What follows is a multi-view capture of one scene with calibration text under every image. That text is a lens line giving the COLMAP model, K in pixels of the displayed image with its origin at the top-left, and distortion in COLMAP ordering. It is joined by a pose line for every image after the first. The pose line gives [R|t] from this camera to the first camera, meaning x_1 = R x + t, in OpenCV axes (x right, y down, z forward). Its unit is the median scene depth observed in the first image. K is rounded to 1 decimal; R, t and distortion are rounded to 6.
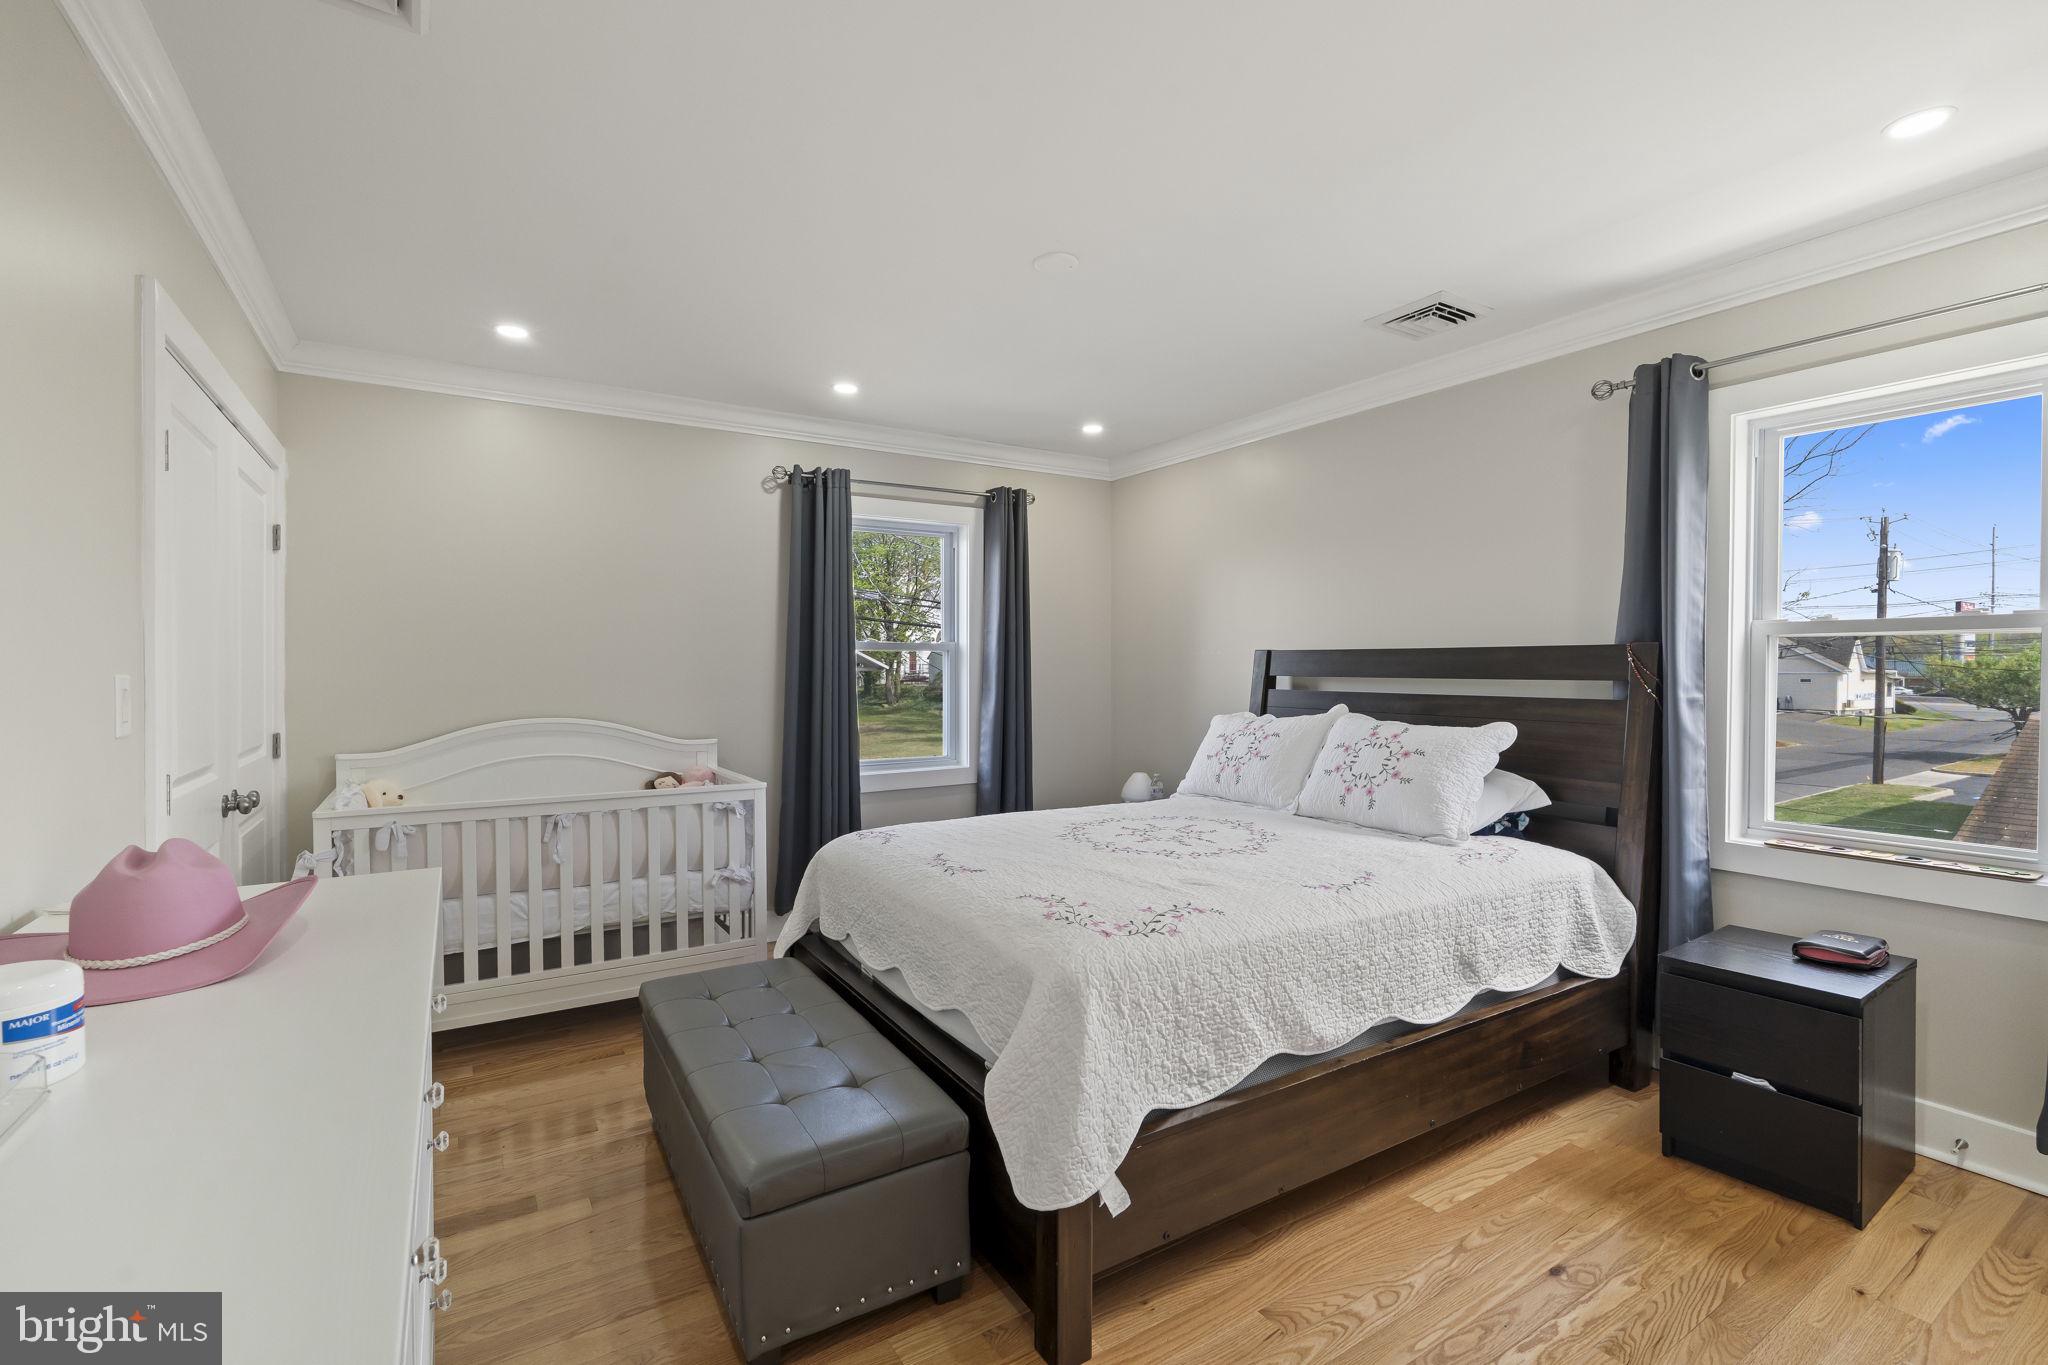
lens RADIAL K [[903.3, 0, 1013.6], [0, 903.3, 678.9], [0, 0, 1]] dist [-0.007489, -0.001098]
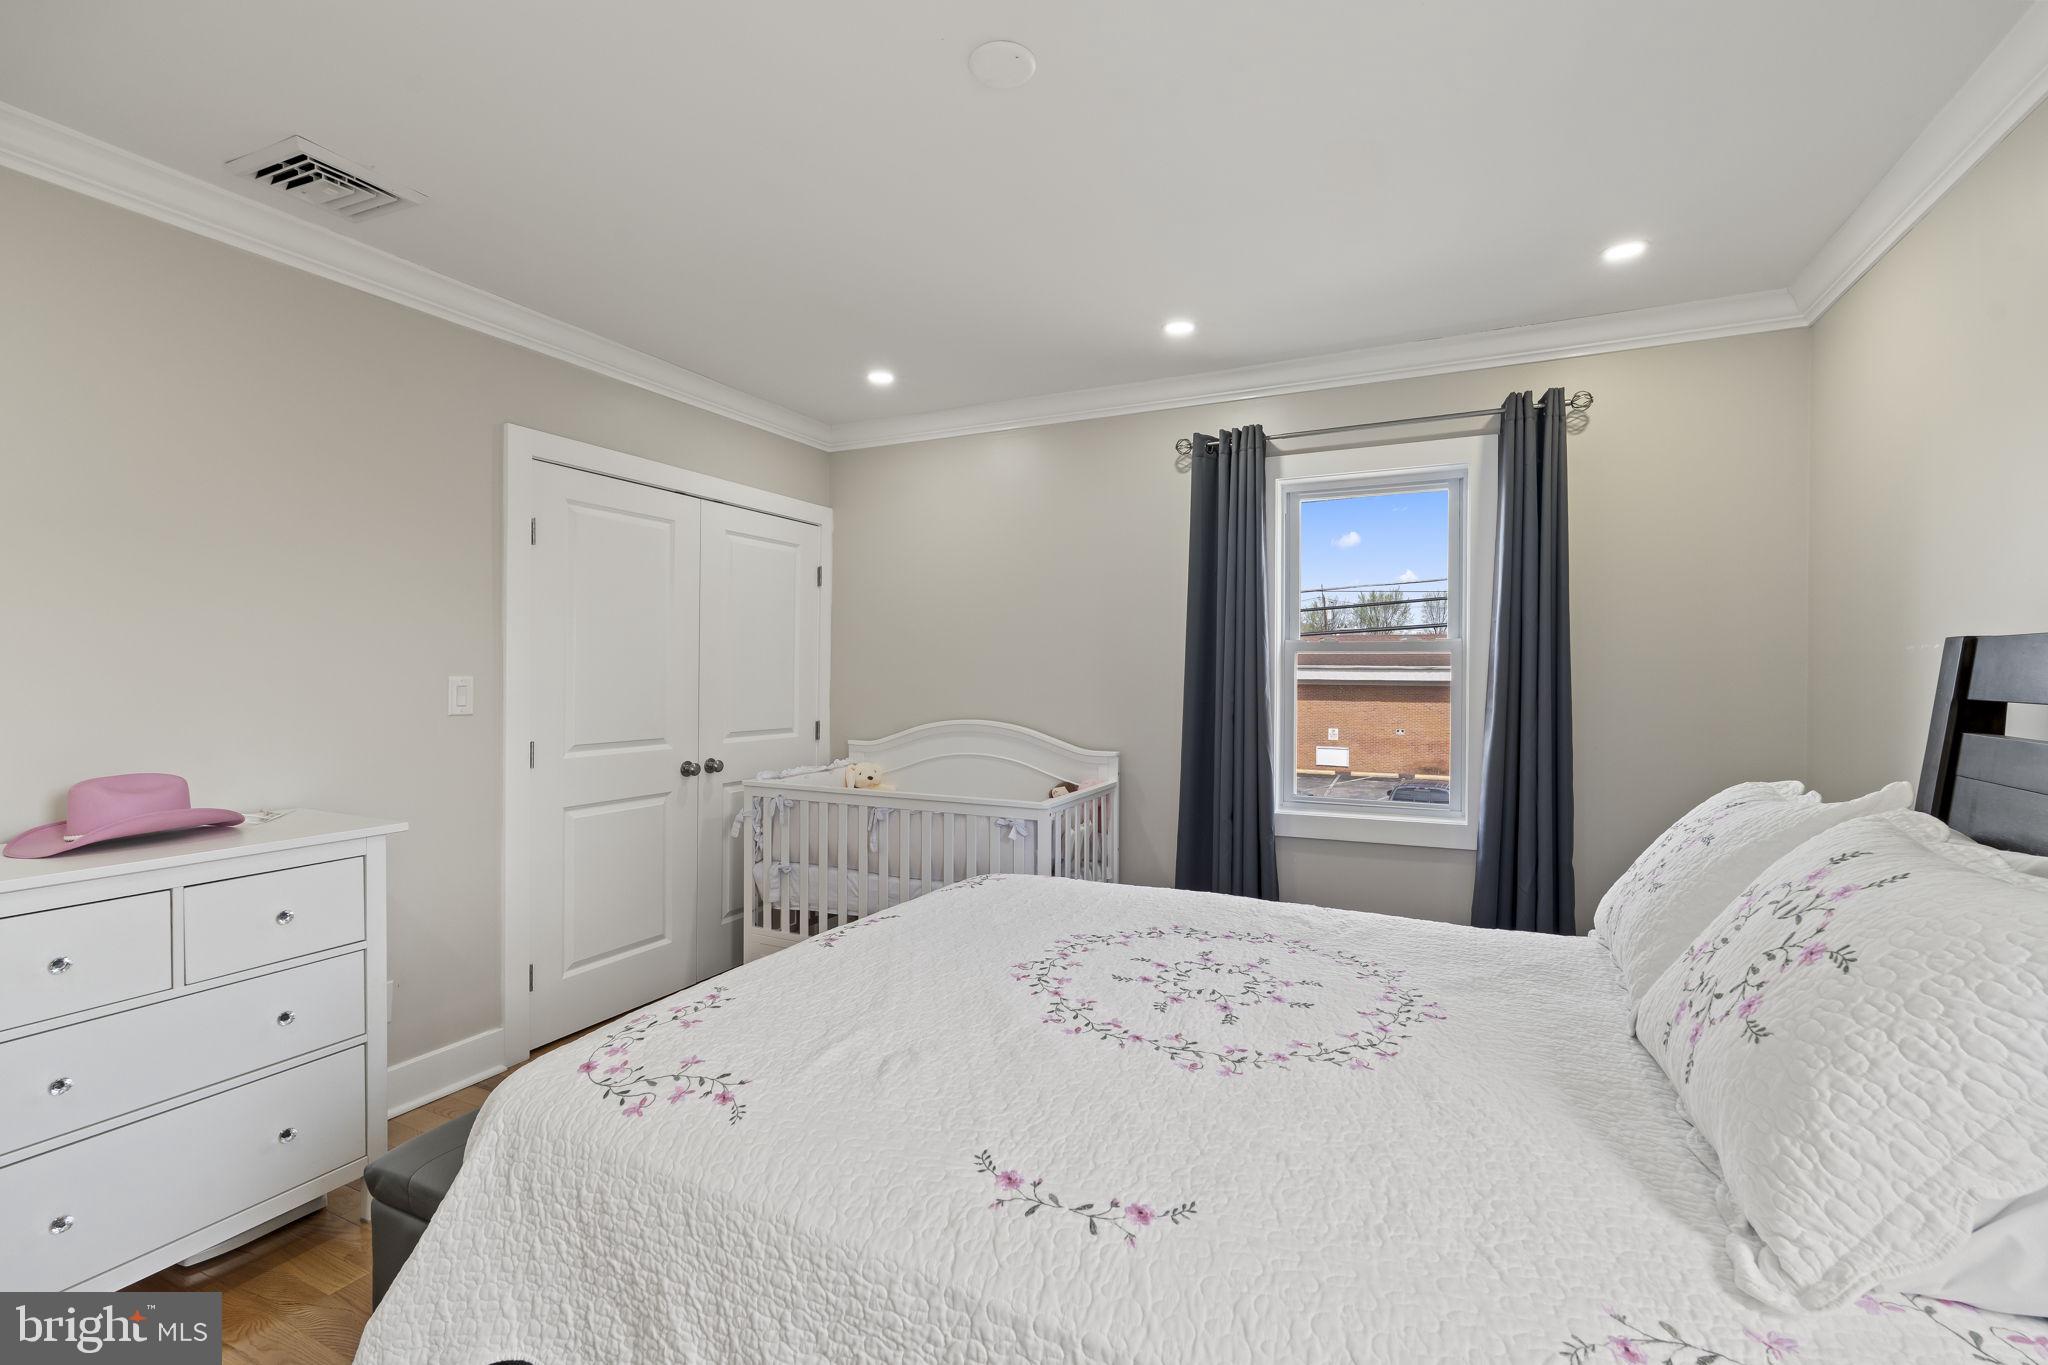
lens RADIAL K [[903.3, 0, 1020.0], [0, 903.3, 683.3], [0, 0, 1]] dist [-0.007489, -0.001098]
pose [[0.537962, 0.012559, -0.842875, 0.393742], [-0.015314, 0.999870, 0.005124, -0.006539], [0.842830, 0.010151, 0.538085, 0.424377]]
